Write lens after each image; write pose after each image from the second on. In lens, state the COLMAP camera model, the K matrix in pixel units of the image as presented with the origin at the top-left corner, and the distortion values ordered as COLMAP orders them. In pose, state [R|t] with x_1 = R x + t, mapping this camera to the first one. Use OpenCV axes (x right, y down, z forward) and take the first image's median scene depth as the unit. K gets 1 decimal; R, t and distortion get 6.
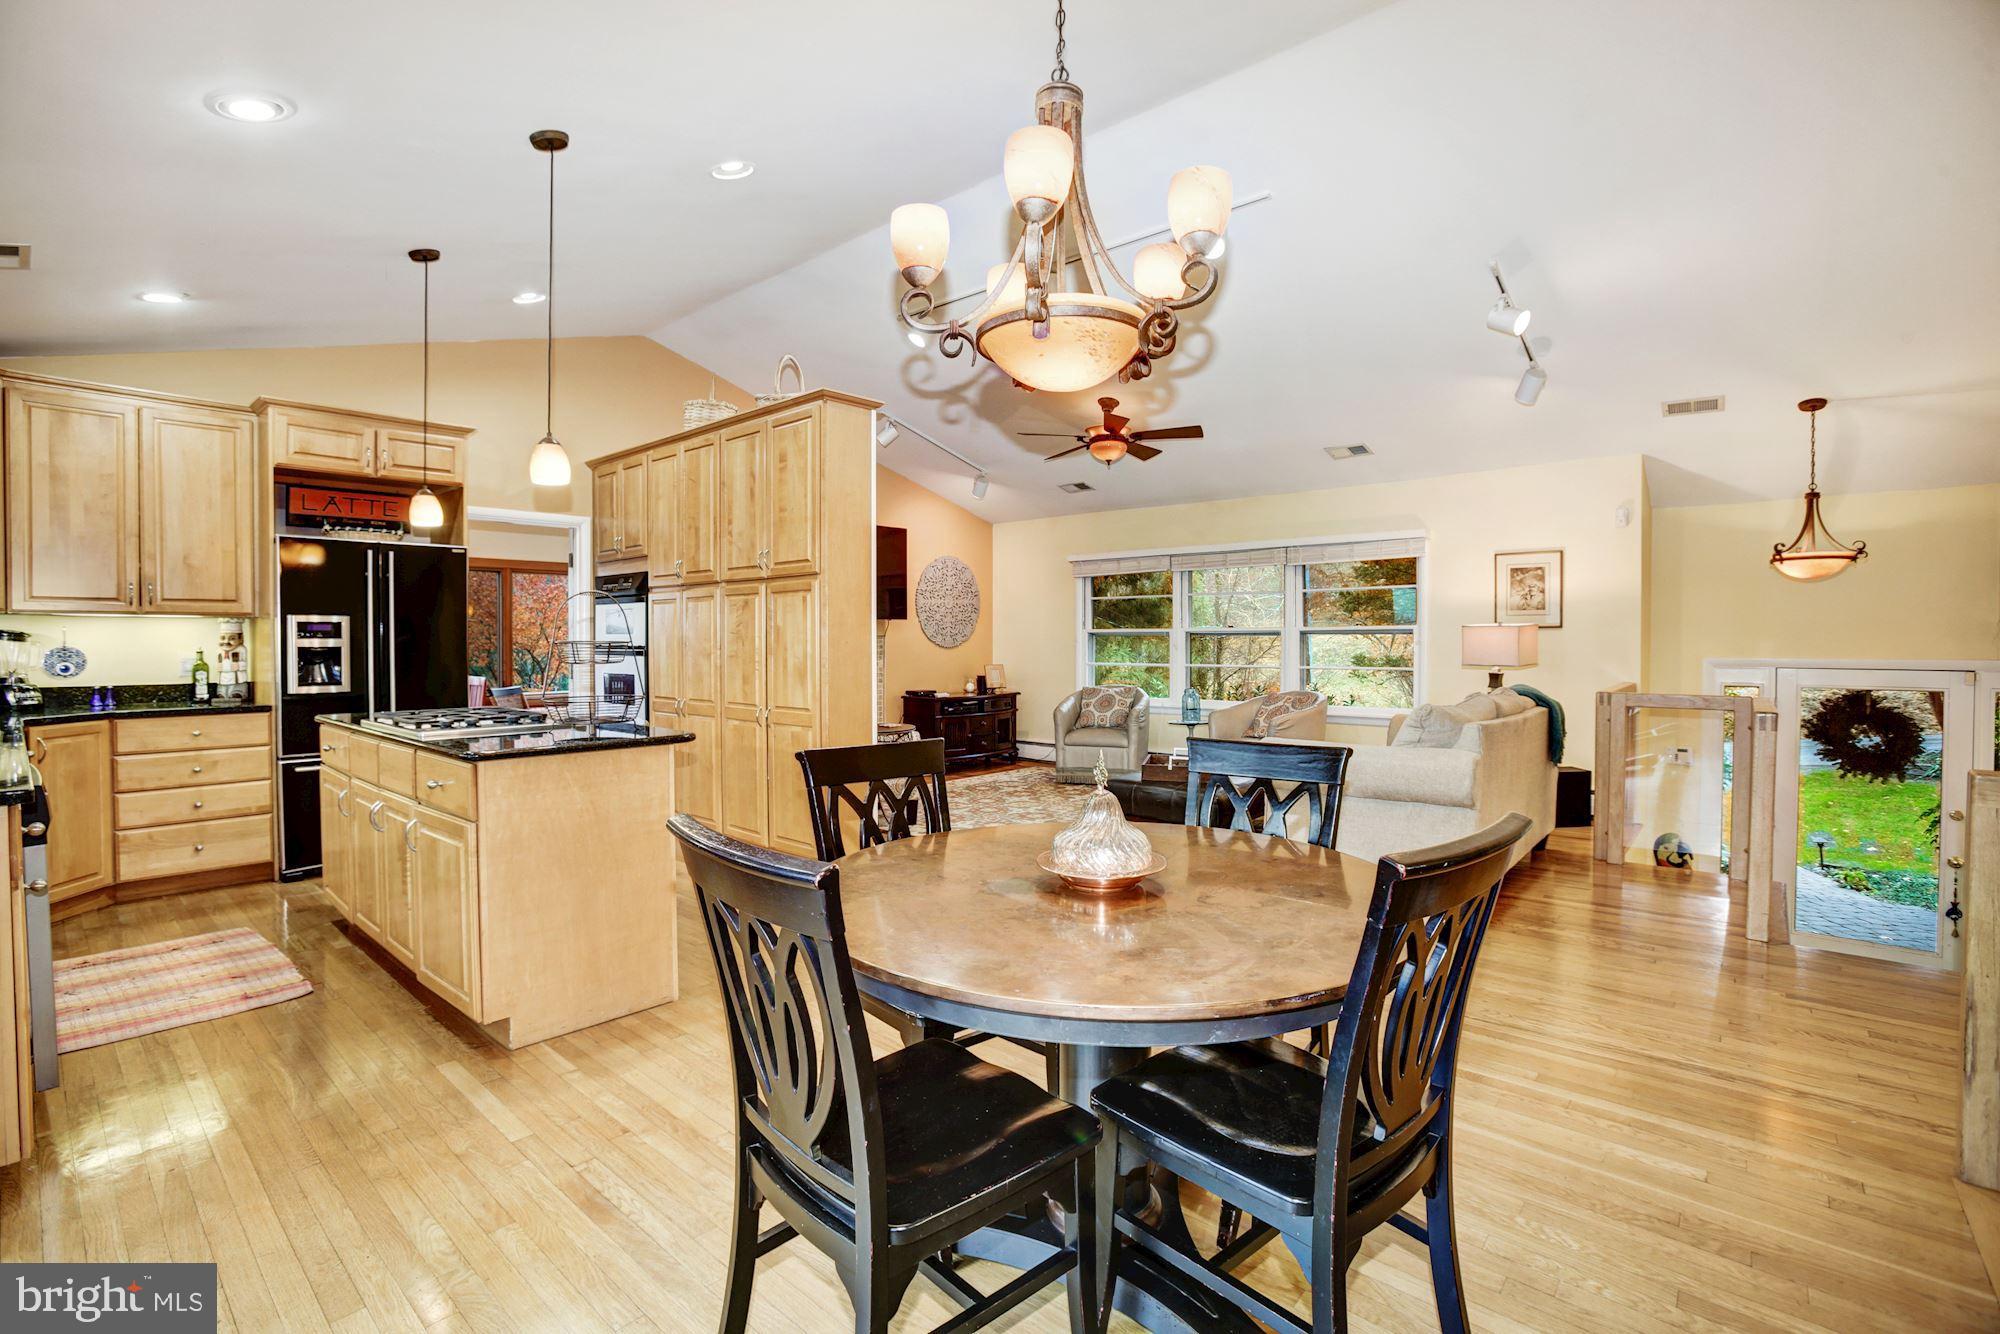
lens RADIAL K [[916.5, 0, 985.0], [0, 916.5, 656.4], [0, 0, 1]] dist [-0.081927, 0.033133]
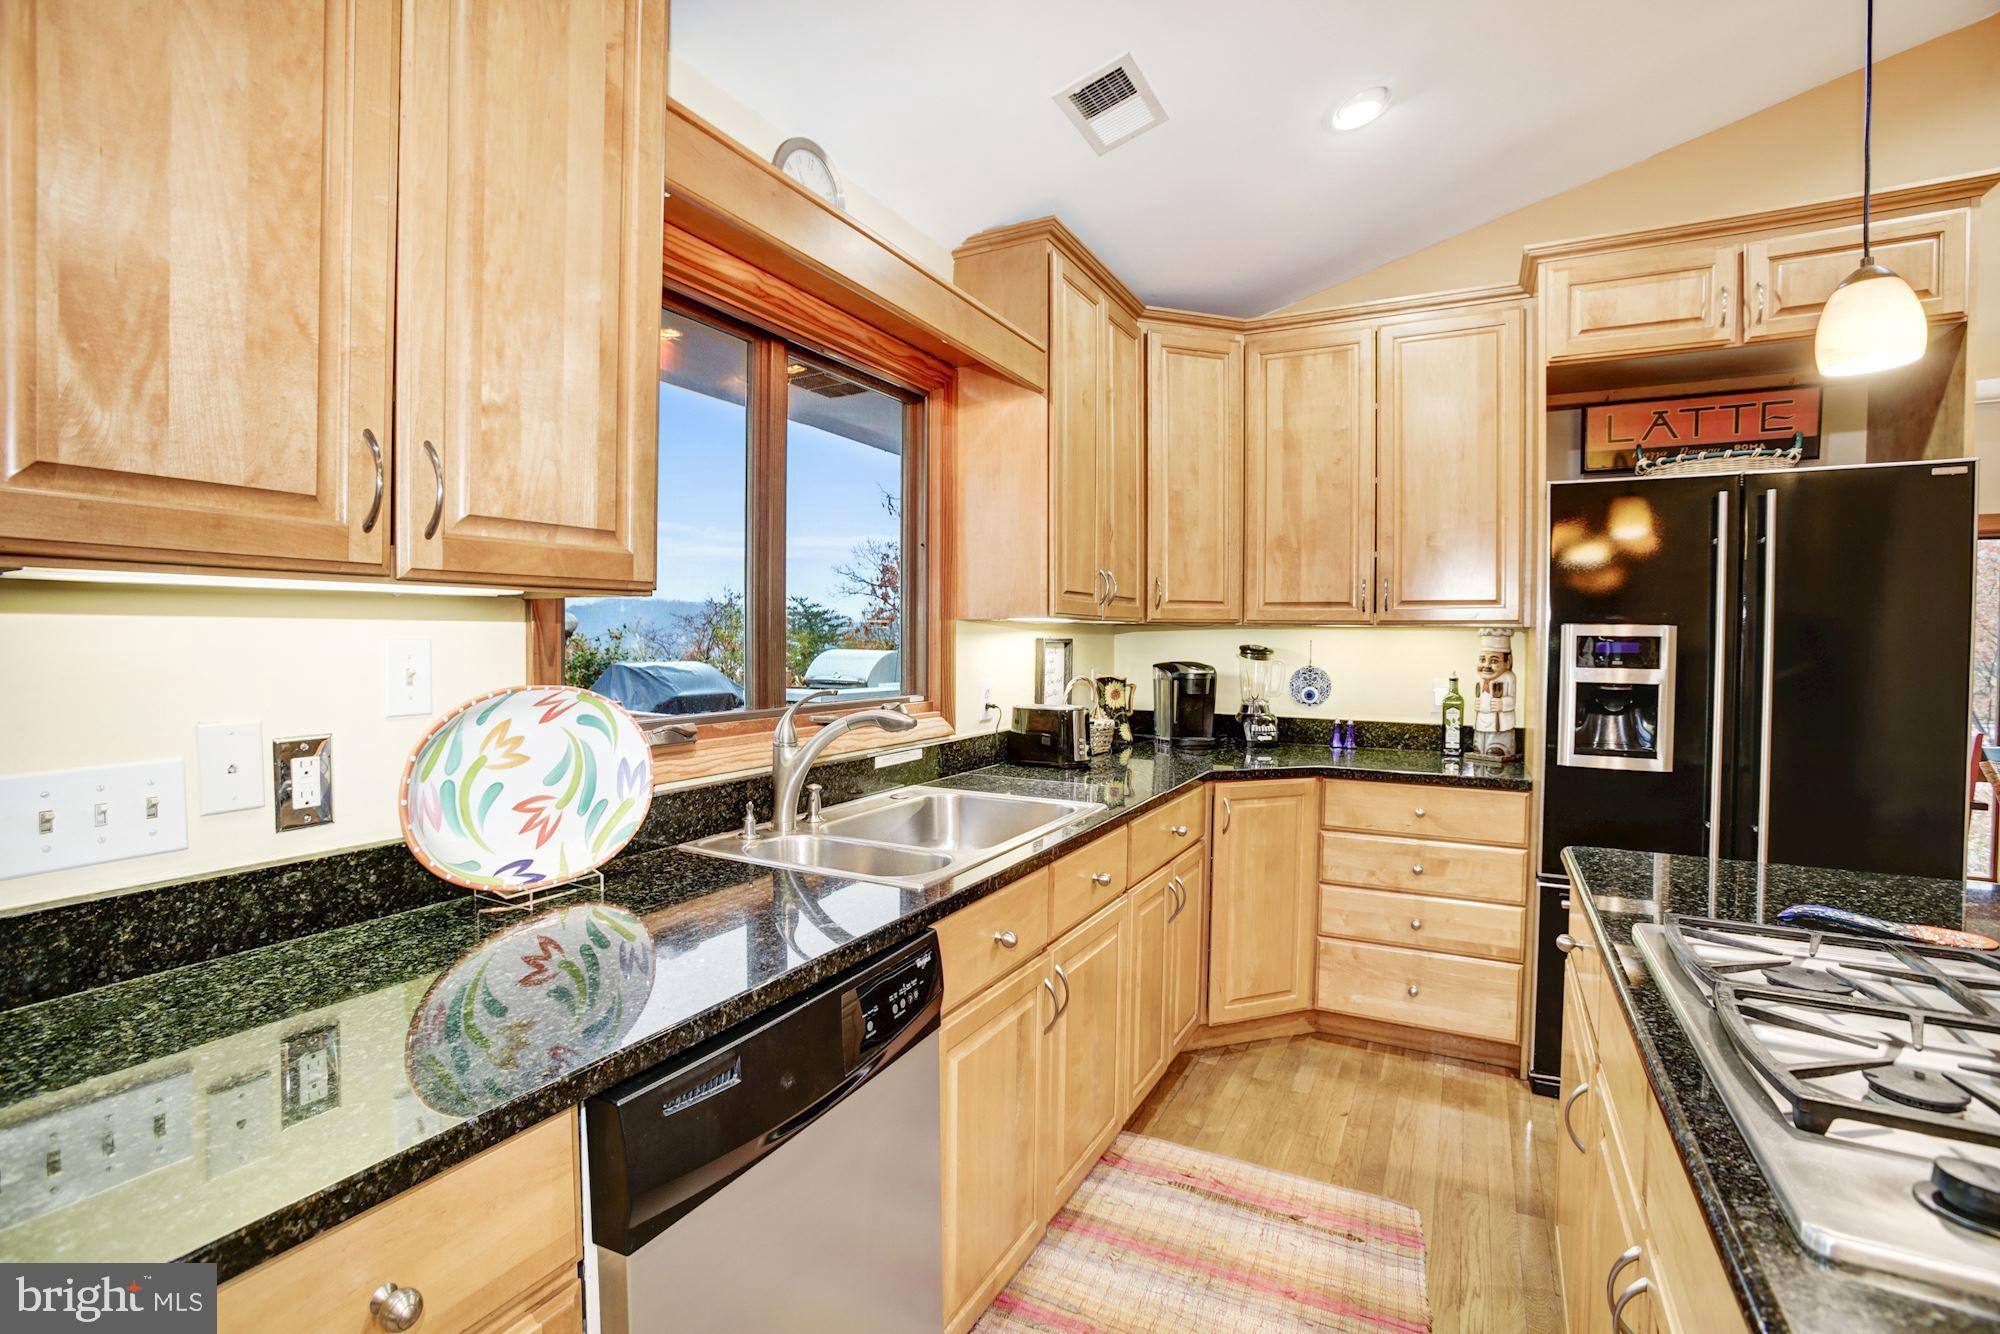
lens RADIAL K [[916.5, 0, 985.0], [0, 916.5, 656.4], [0, 0, 1]] dist [-0.081927, 0.033133]
pose [[0.233259, 0.025915, -0.972069, -0.330733], [-0.025061, 0.999473, 0.020632, -0.029129], [0.972092, 0.019549, 0.233786, 0.516985]]
